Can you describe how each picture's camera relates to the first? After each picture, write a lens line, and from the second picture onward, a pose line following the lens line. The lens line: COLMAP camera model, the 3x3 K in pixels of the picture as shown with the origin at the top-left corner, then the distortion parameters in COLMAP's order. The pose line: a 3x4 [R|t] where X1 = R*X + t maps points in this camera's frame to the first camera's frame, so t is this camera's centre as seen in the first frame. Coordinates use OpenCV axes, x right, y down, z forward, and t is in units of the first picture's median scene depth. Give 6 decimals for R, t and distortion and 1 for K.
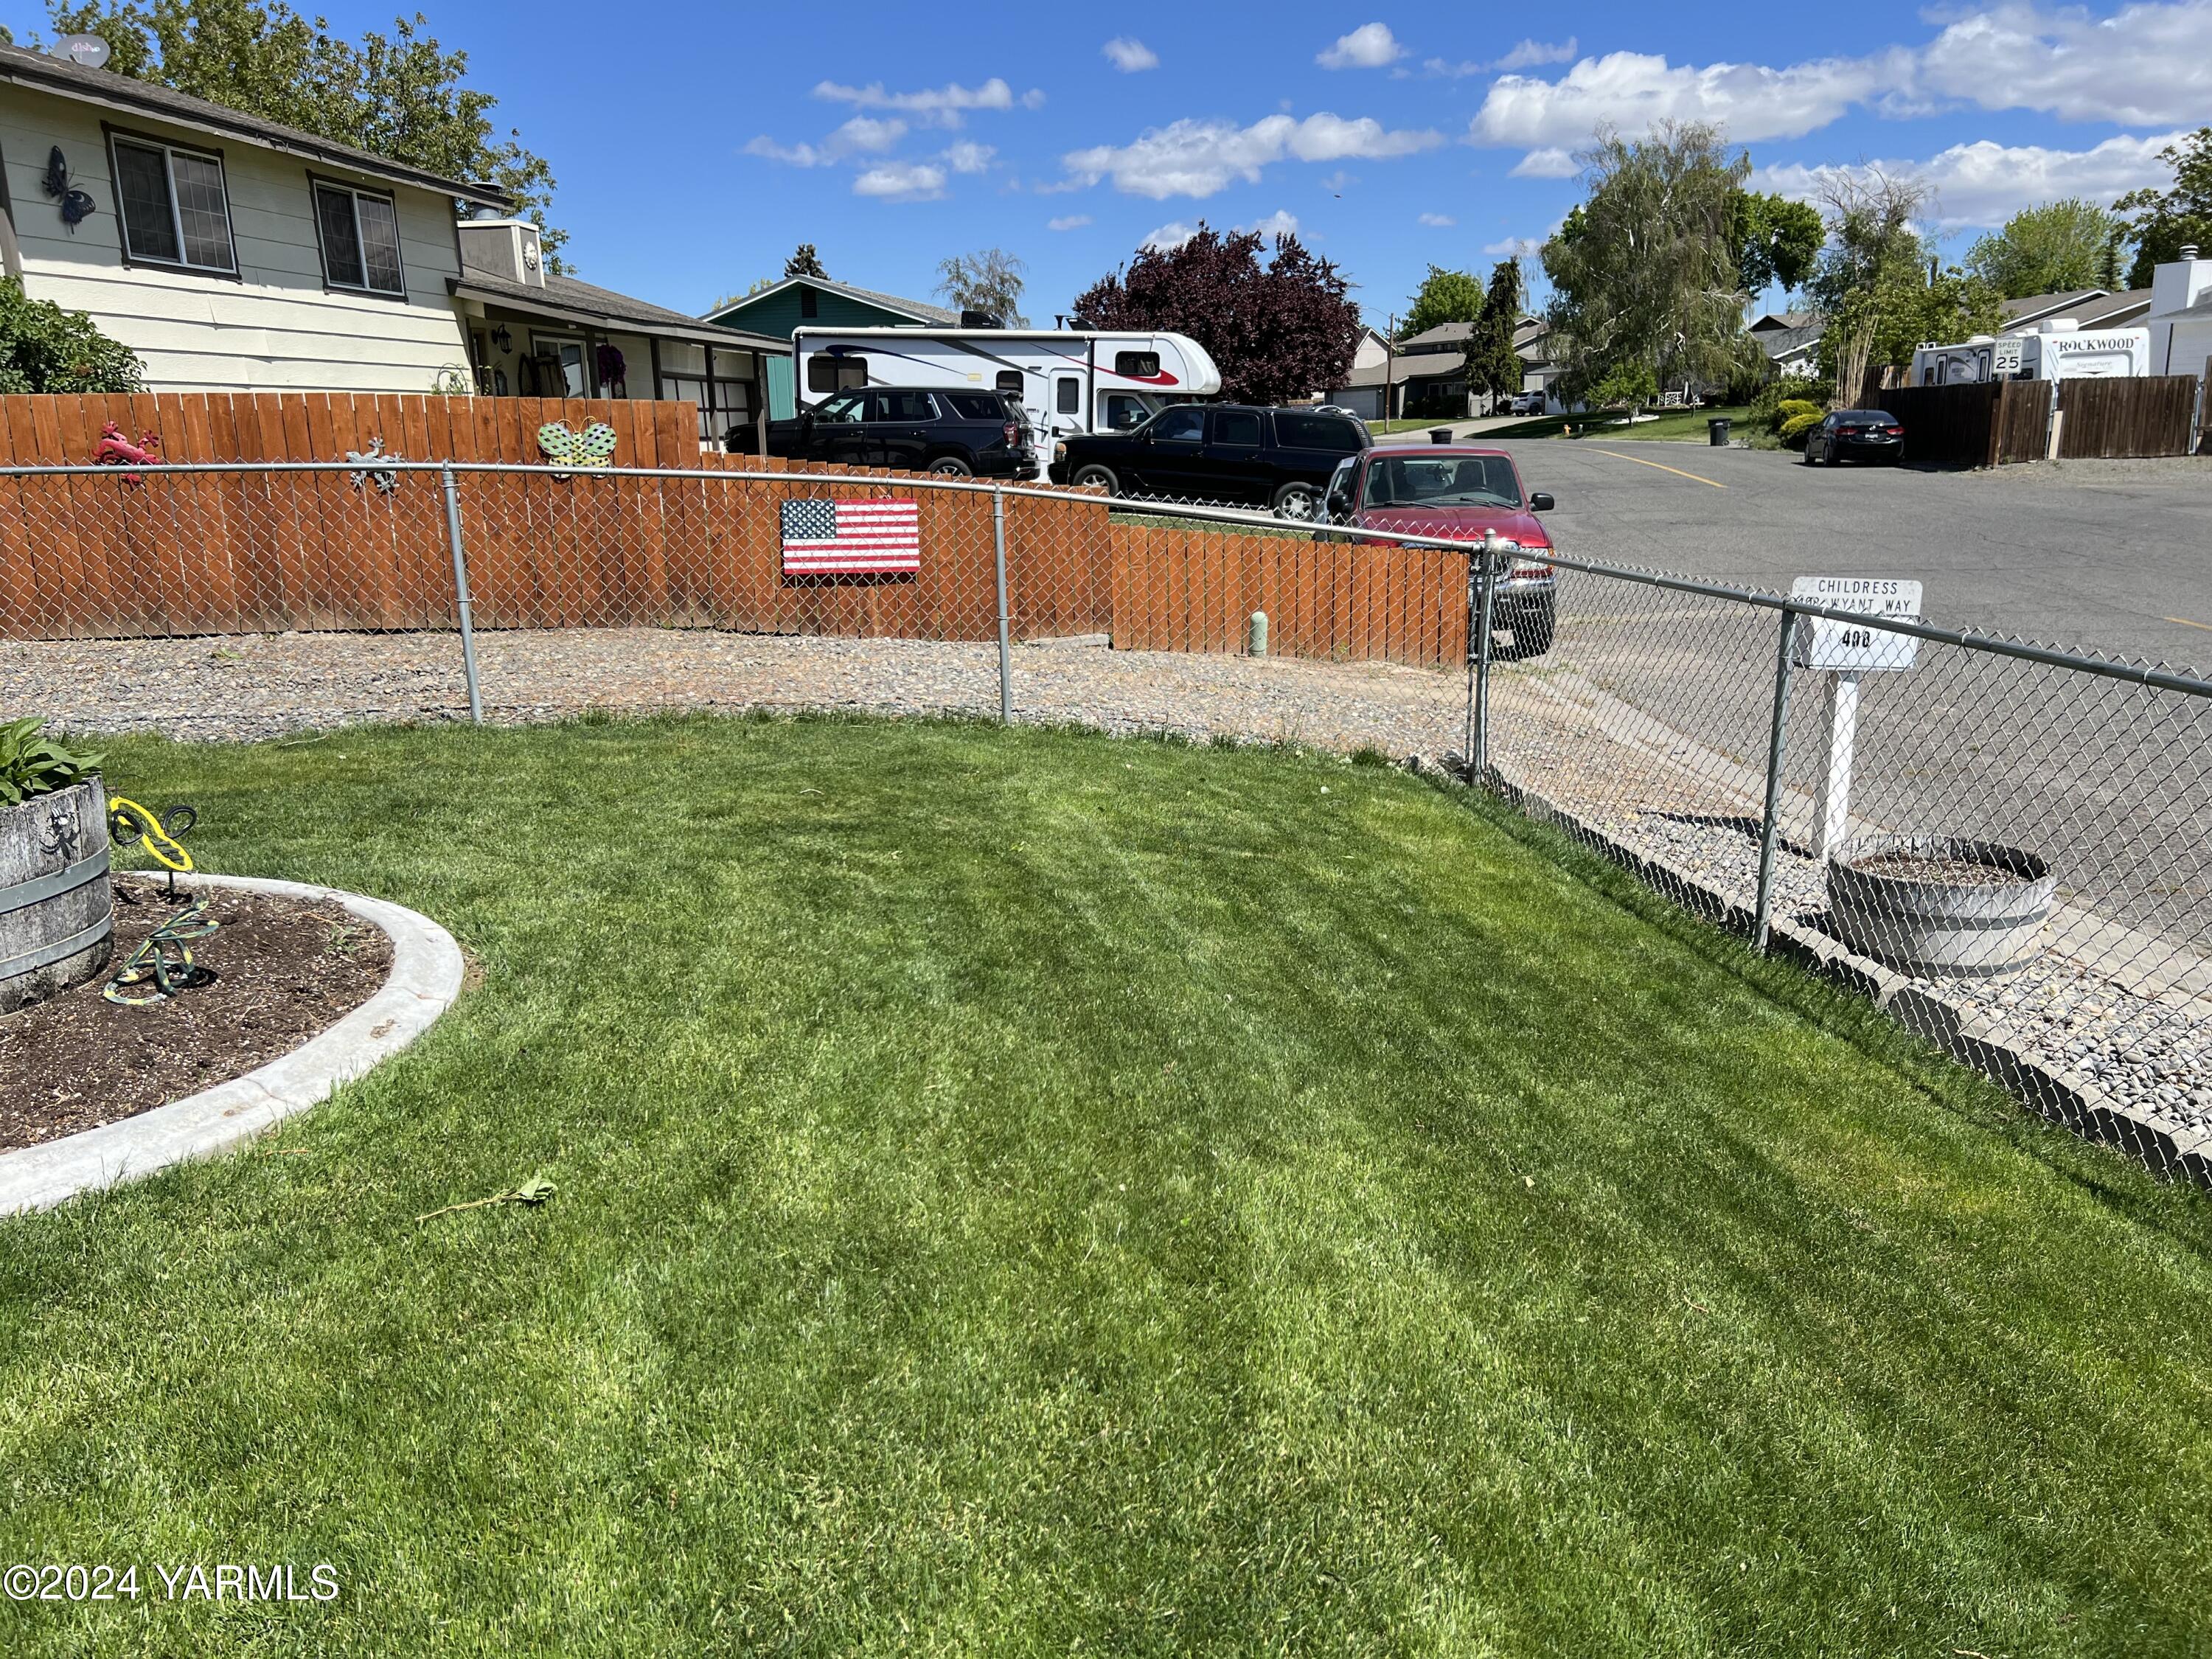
lens RADIAL K [[1667.7, 0, 1106.0], [0, 1667.7, 829.5], [0, 0, 1]] dist [0.062825, -0.077003]
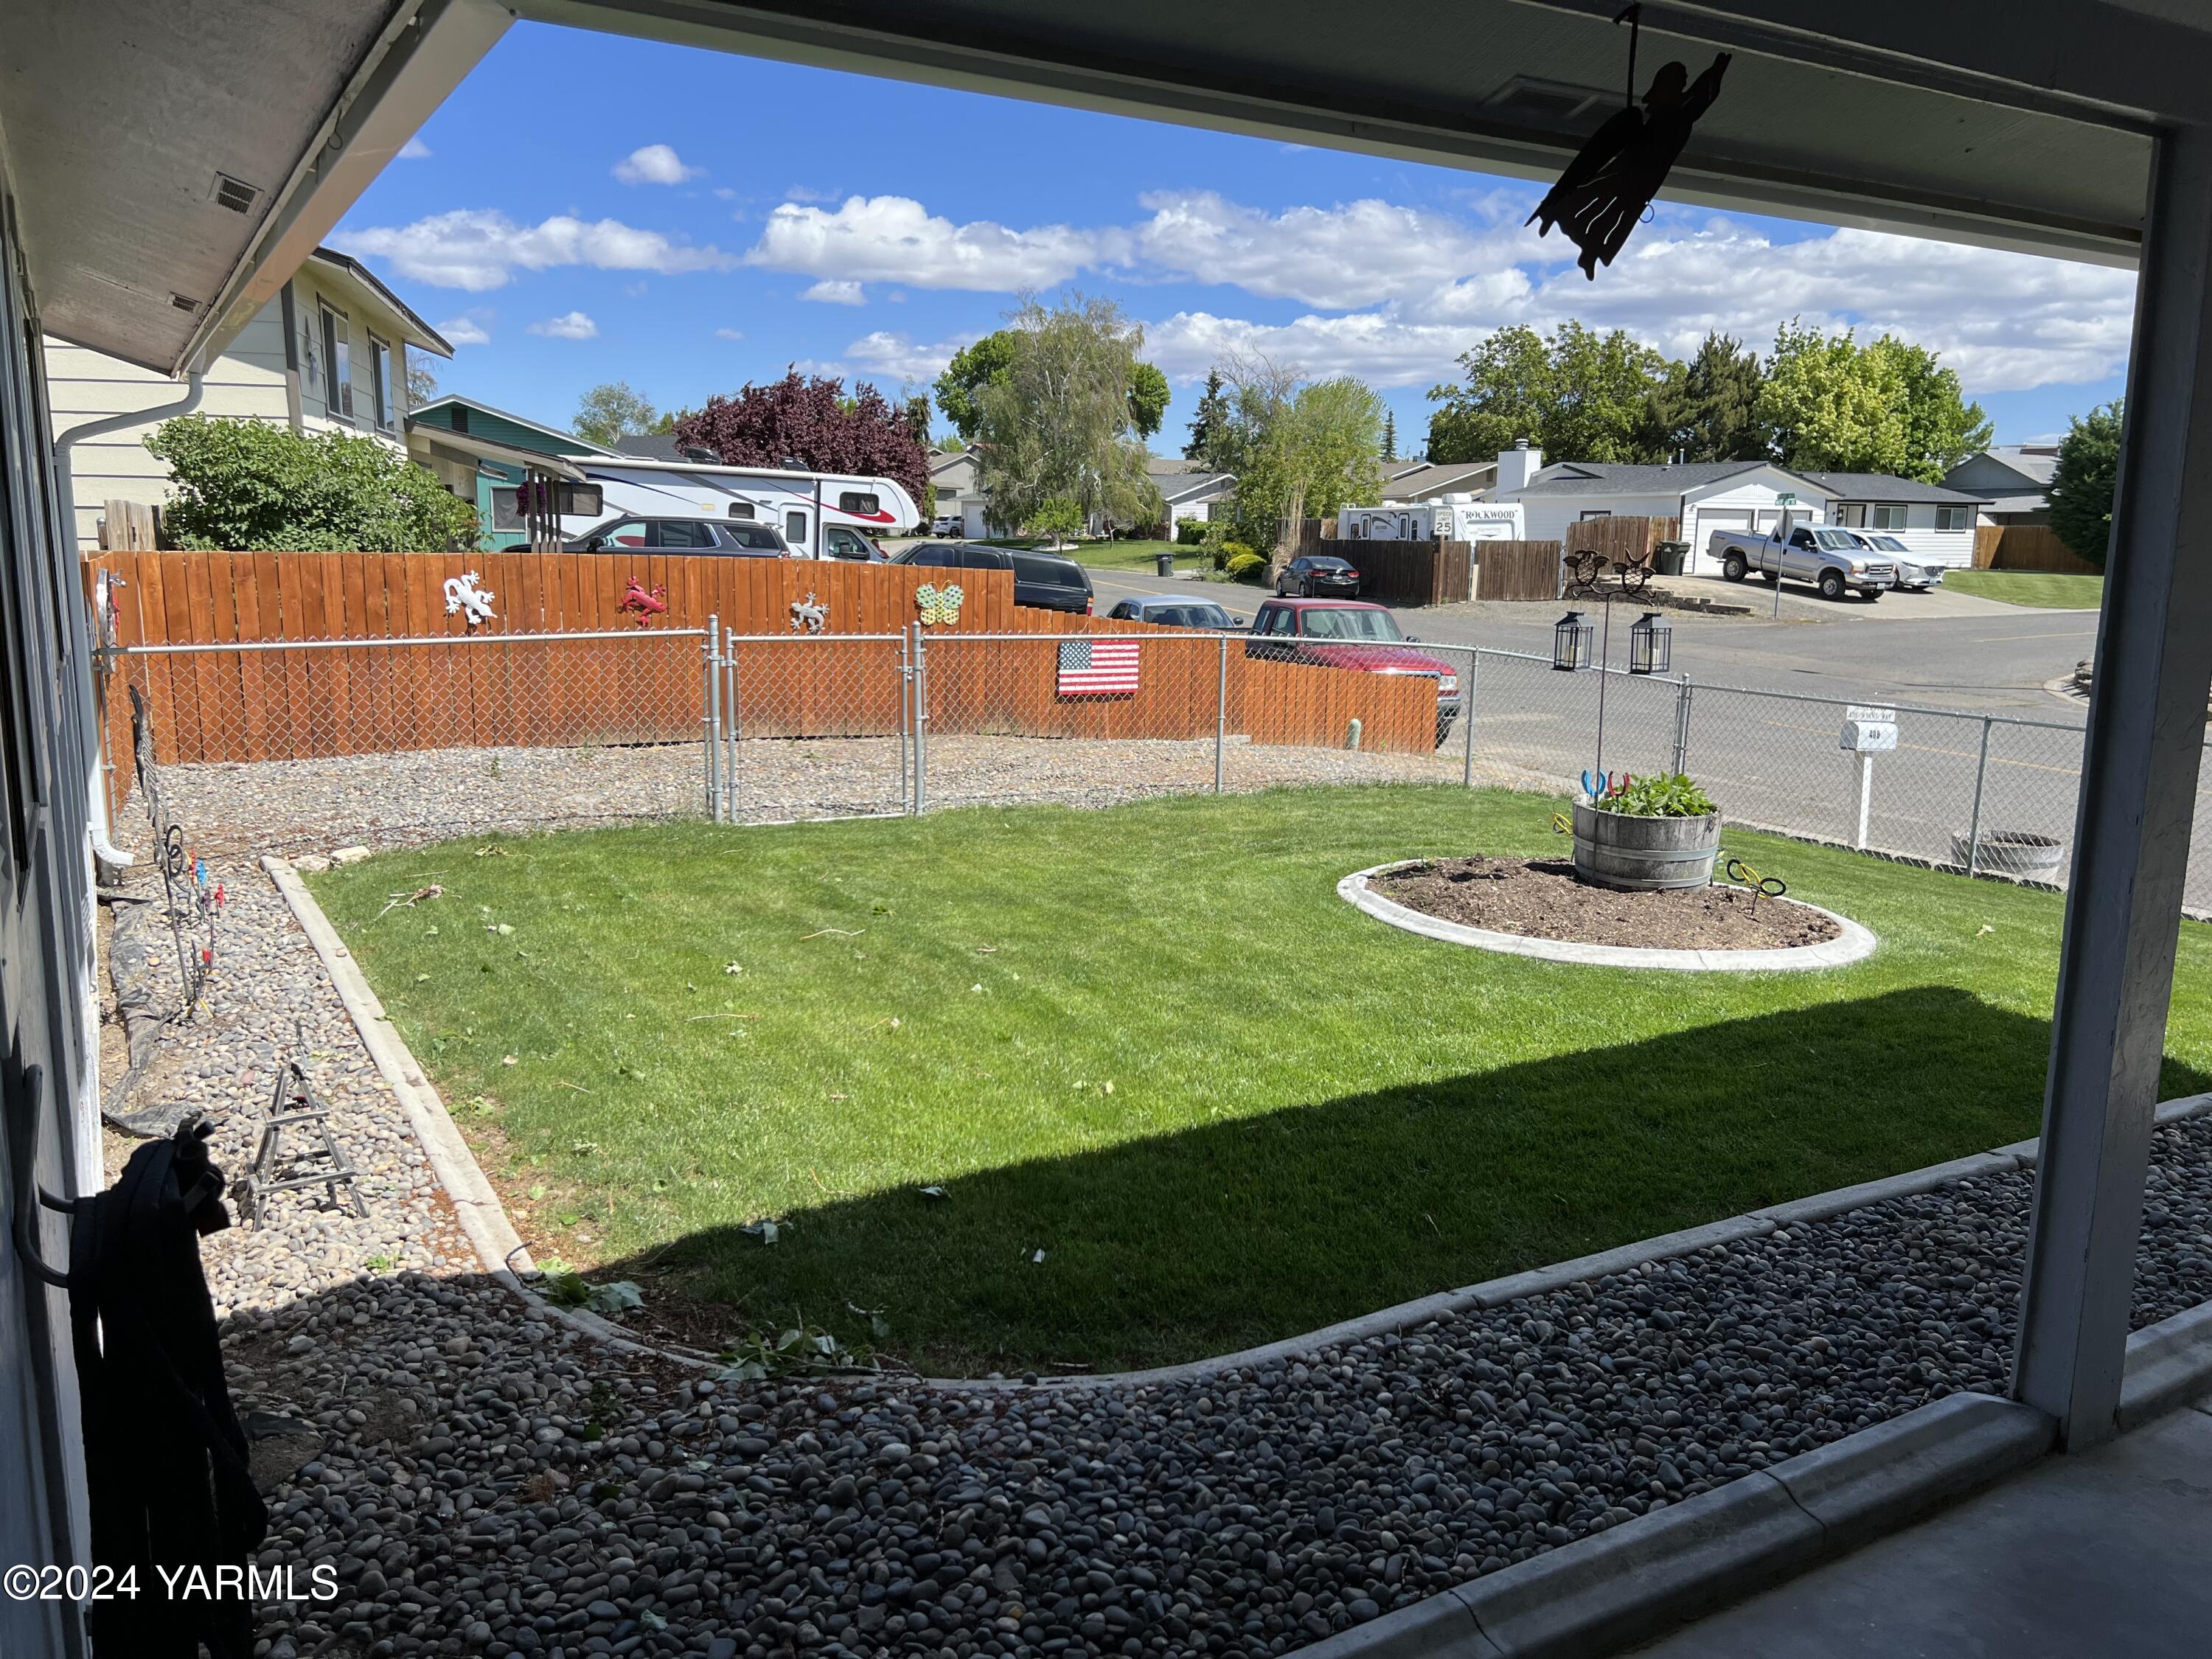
lens RADIAL K [[1667.7, 0, 1106.0], [0, 1667.7, 829.5], [0, 0, 1]] dist [0.062825, -0.077003]
pose [[0.923923, -0.028952, 0.381482, -0.294577], [0.052100, 0.997365, -0.050488, 0.012811], [-0.379015, 0.066522, 0.922996, -0.117842]]
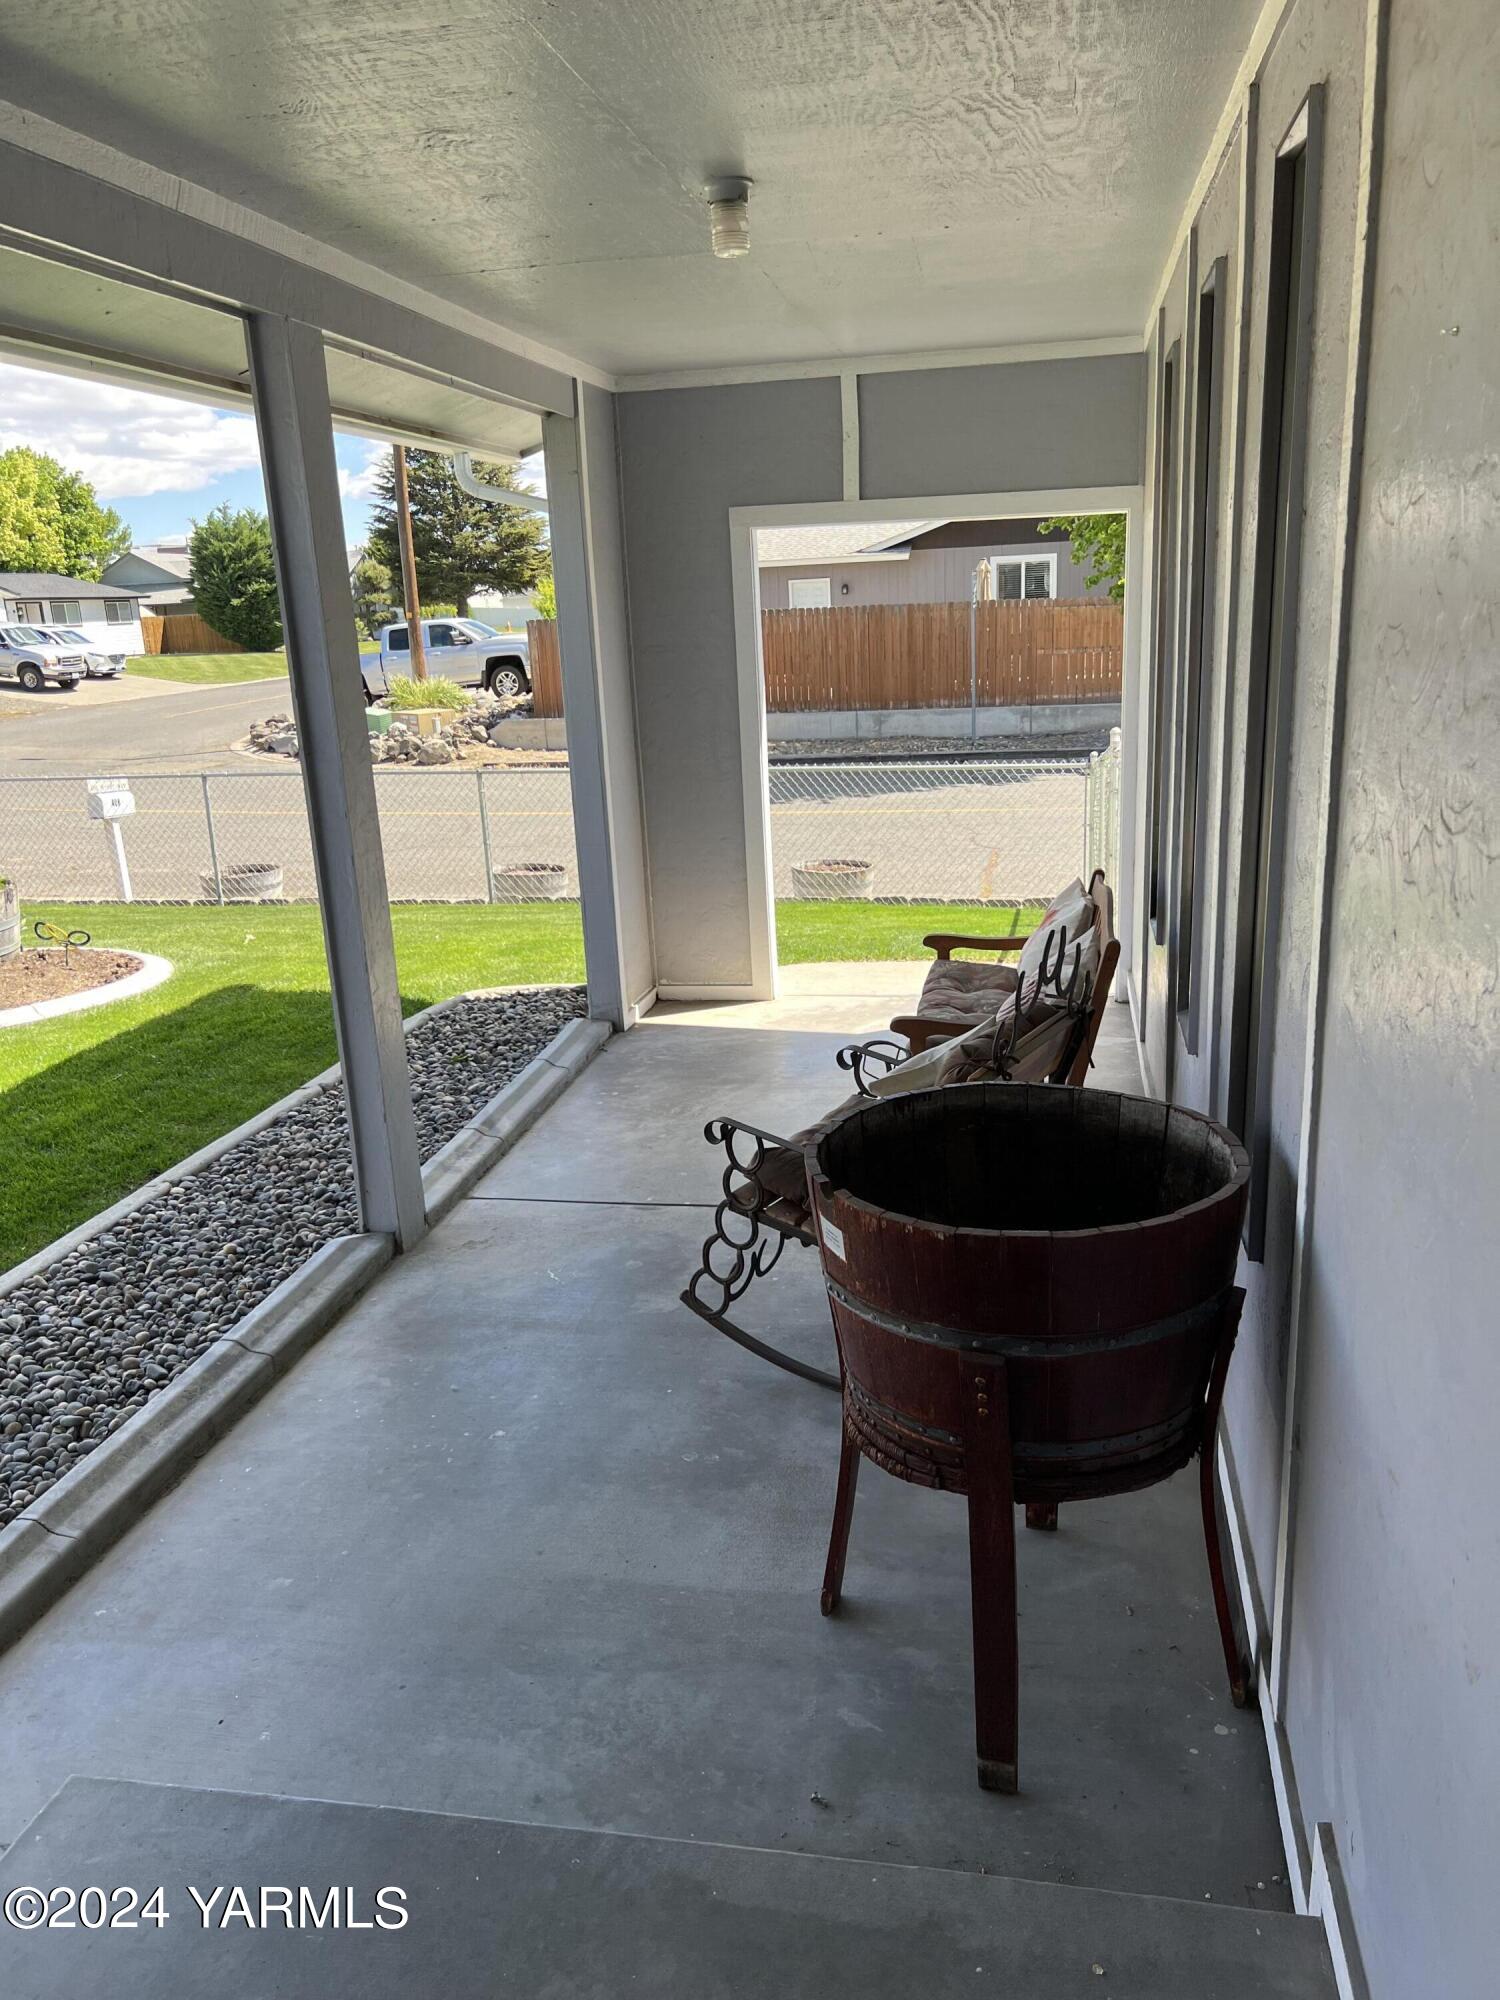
lens RADIAL K [[1518.0, 0, 750.0], [0, 1518.0, 1000.0], [0, 0, 1]] dist [0.003294, -0.005884]
pose [[0.332639, -0.228732, 0.914895, -0.313059], [0.254884, 0.955841, 0.146297, 0.015391], [-0.907957, 0.184528, 0.376250, -0.126748]]
